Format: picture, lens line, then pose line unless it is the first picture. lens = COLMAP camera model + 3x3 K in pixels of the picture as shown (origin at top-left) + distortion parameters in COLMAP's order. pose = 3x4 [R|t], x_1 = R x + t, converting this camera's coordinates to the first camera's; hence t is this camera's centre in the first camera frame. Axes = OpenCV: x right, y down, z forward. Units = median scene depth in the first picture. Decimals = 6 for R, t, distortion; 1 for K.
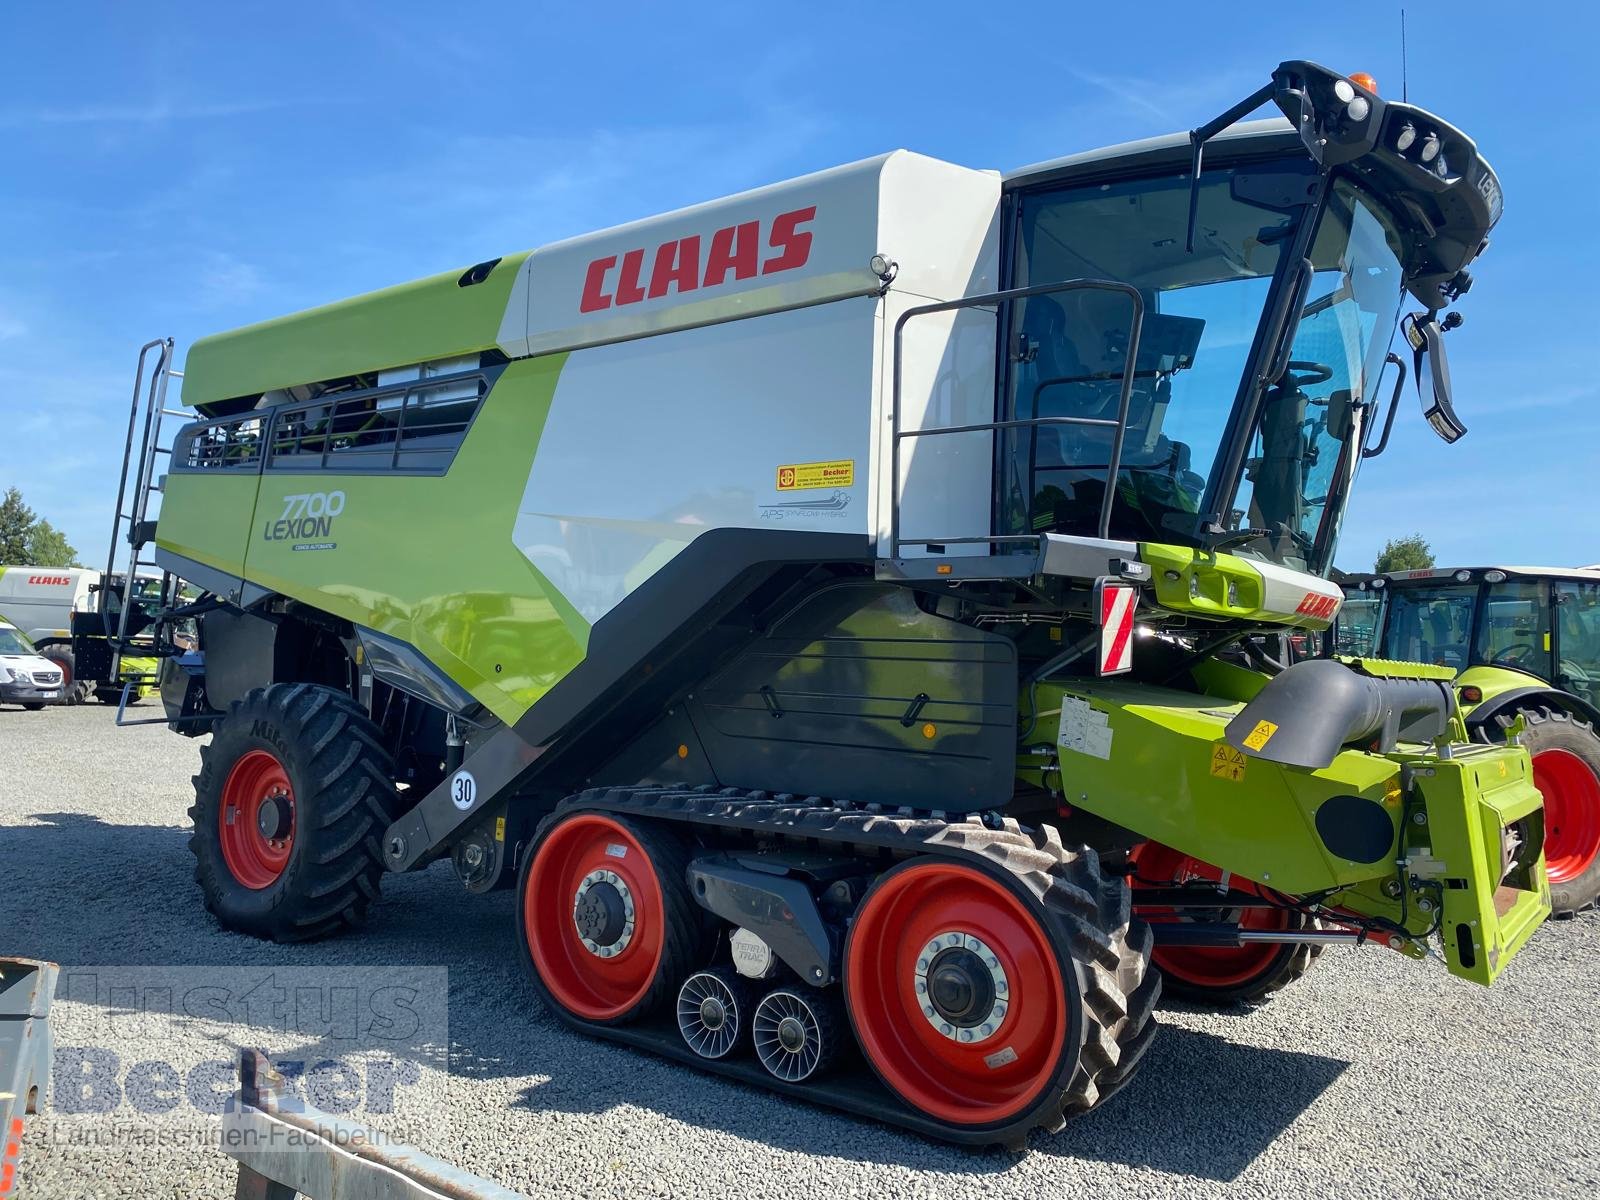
lens RADIAL K [[1200.8, 0, 800.0], [0, 1200.8, 600.0], [0, 0, 1]] dist [0.138174, -0.270744]
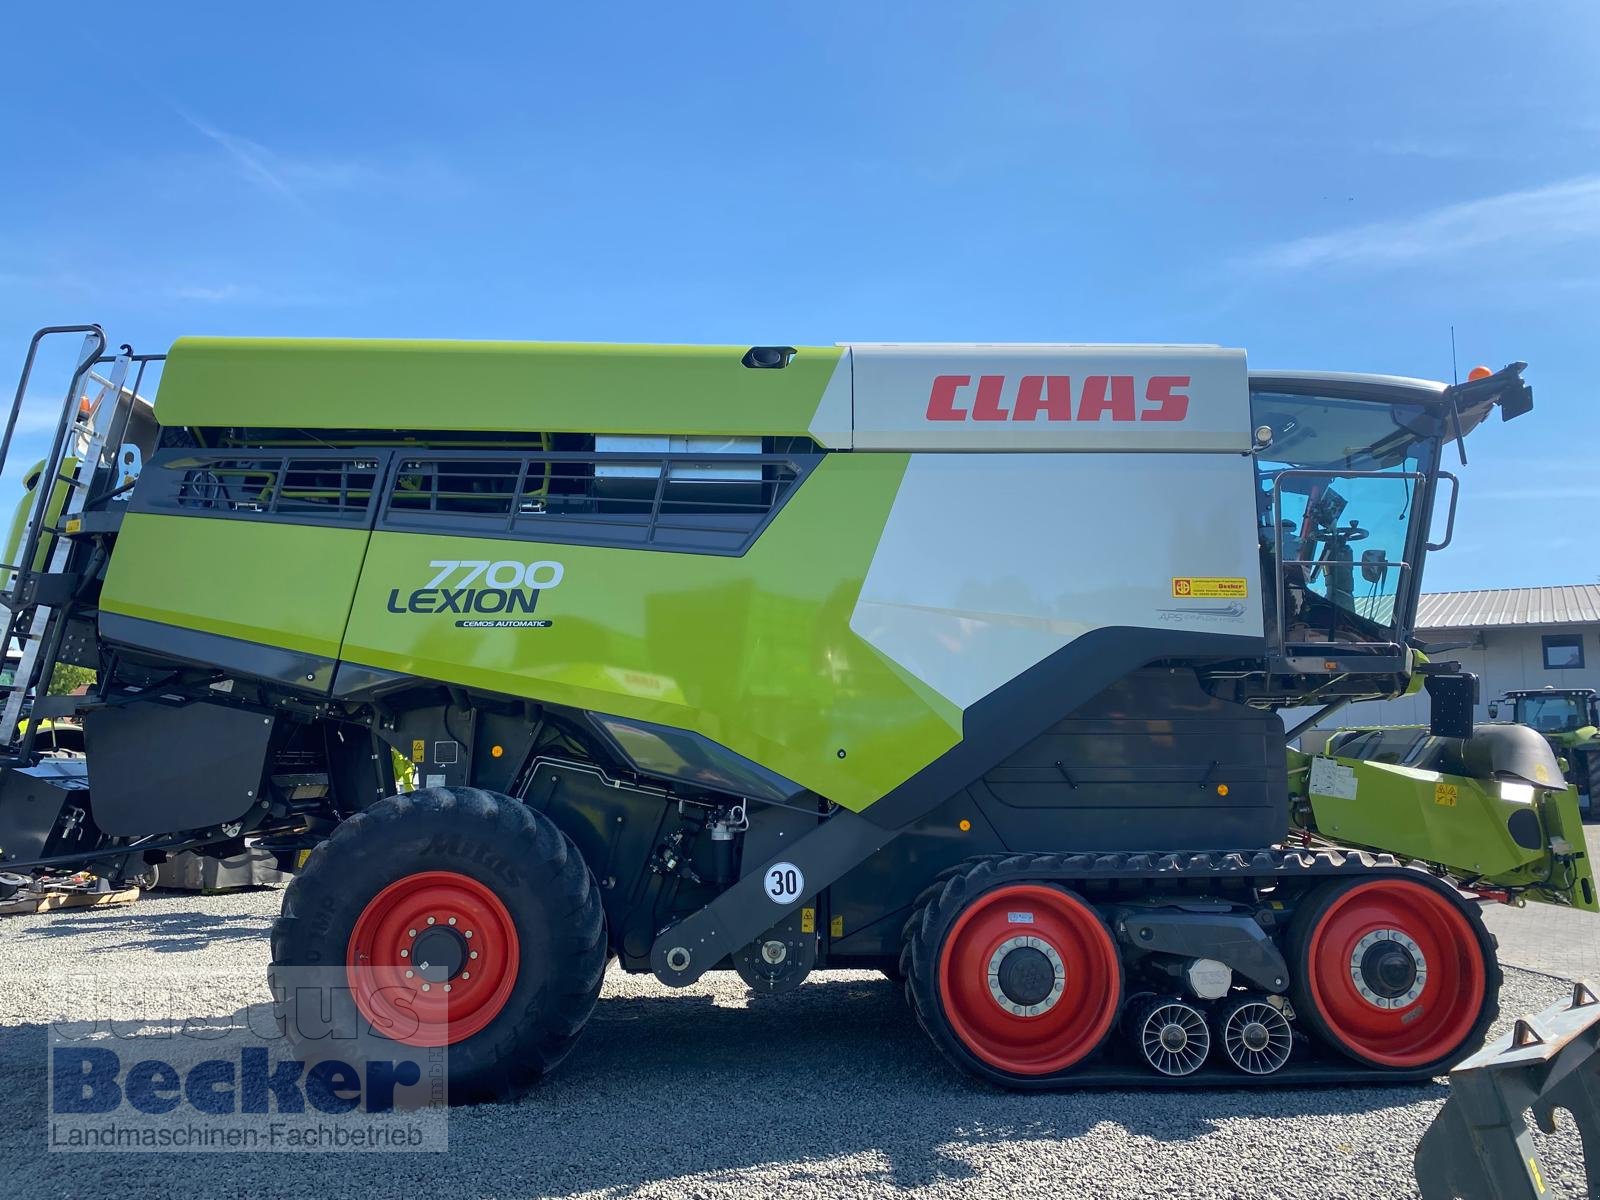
lens RADIAL K [[1200.8, 0, 800.0], [0, 1200.8, 600.0], [0, 0, 1]] dist [0.138174, -0.270744]
pose [[0.763432, 0.044806, 0.644332, -0.981293], [-0.001636, 0.997722, -0.067442, -0.003694], [-0.645886, 0.050433, 0.761766, 0.269009]]
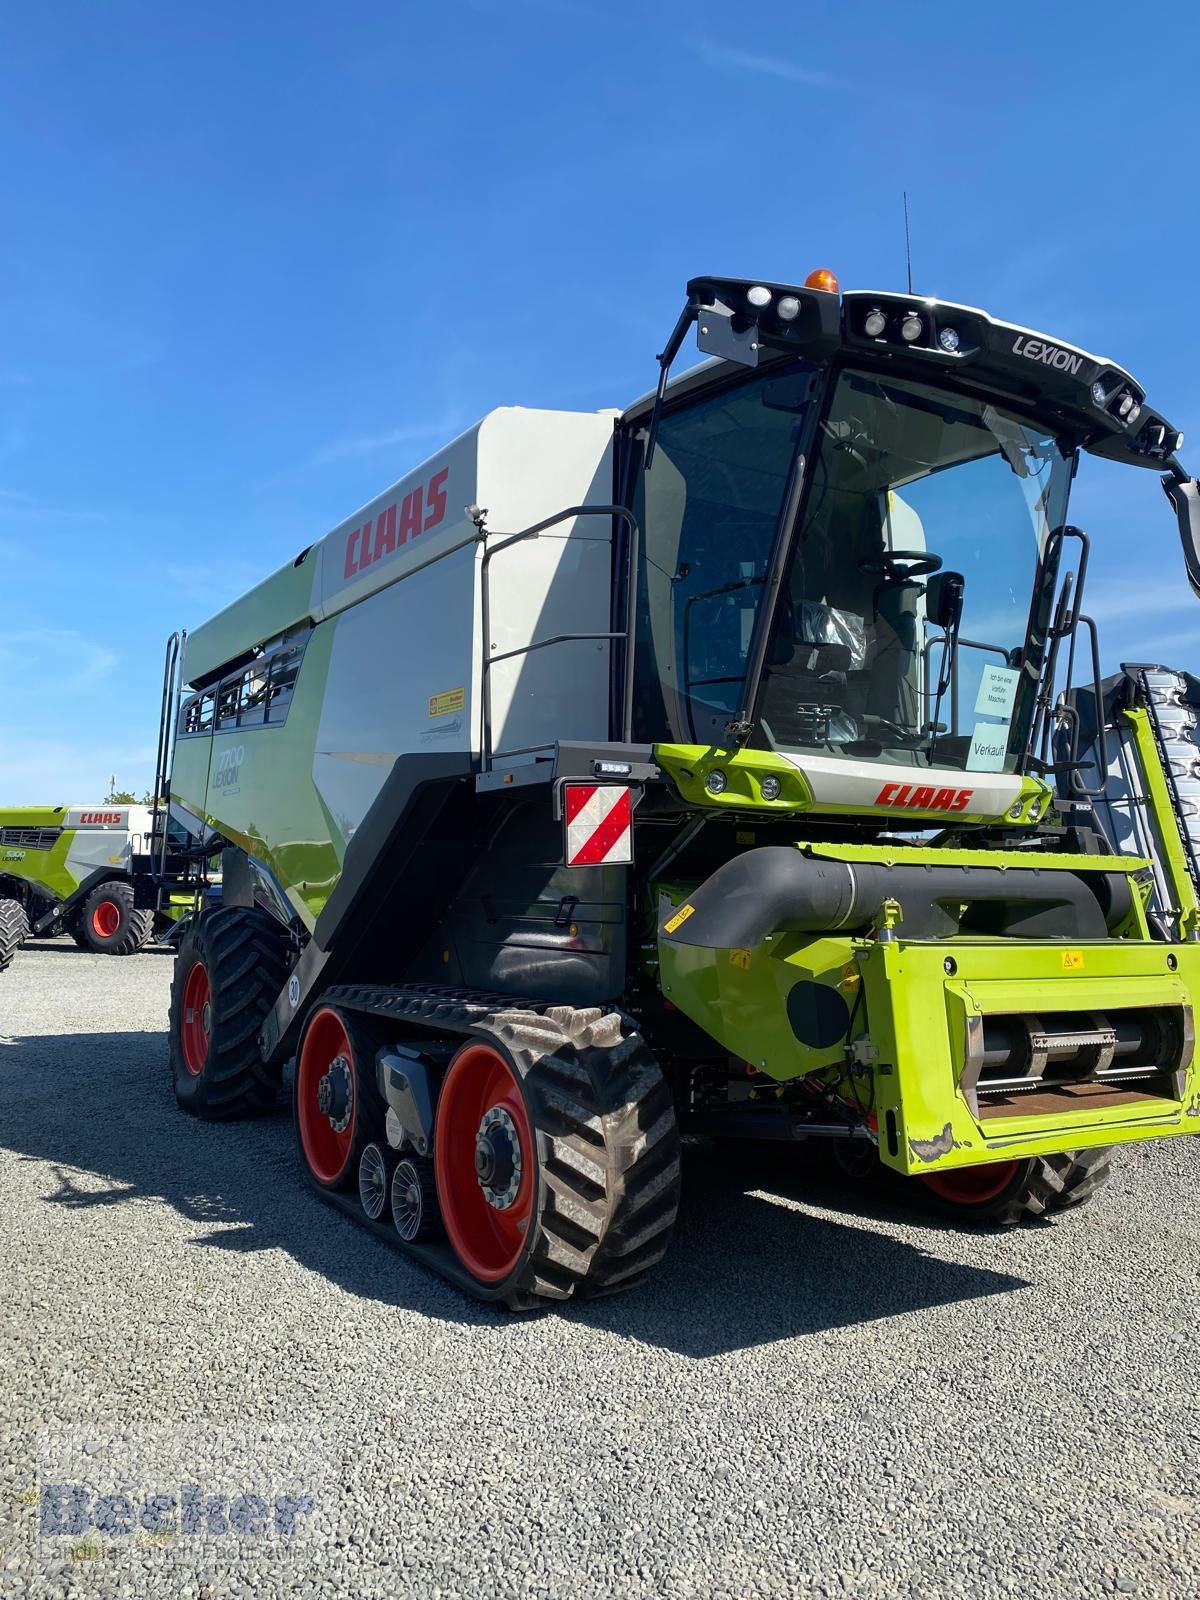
lens RADIAL K [[1212.1, 0, 597.3], [0, 1212.1, 779.7], [0, 0, 1]] dist [0.045573, -0.039273]
pose [[0.934594, -0.055154, -0.351415, 0.459874], [0.038705, 0.997808, -0.053668, 0.029647], [0.353605, 0.036556, 0.934680, -0.002684]]
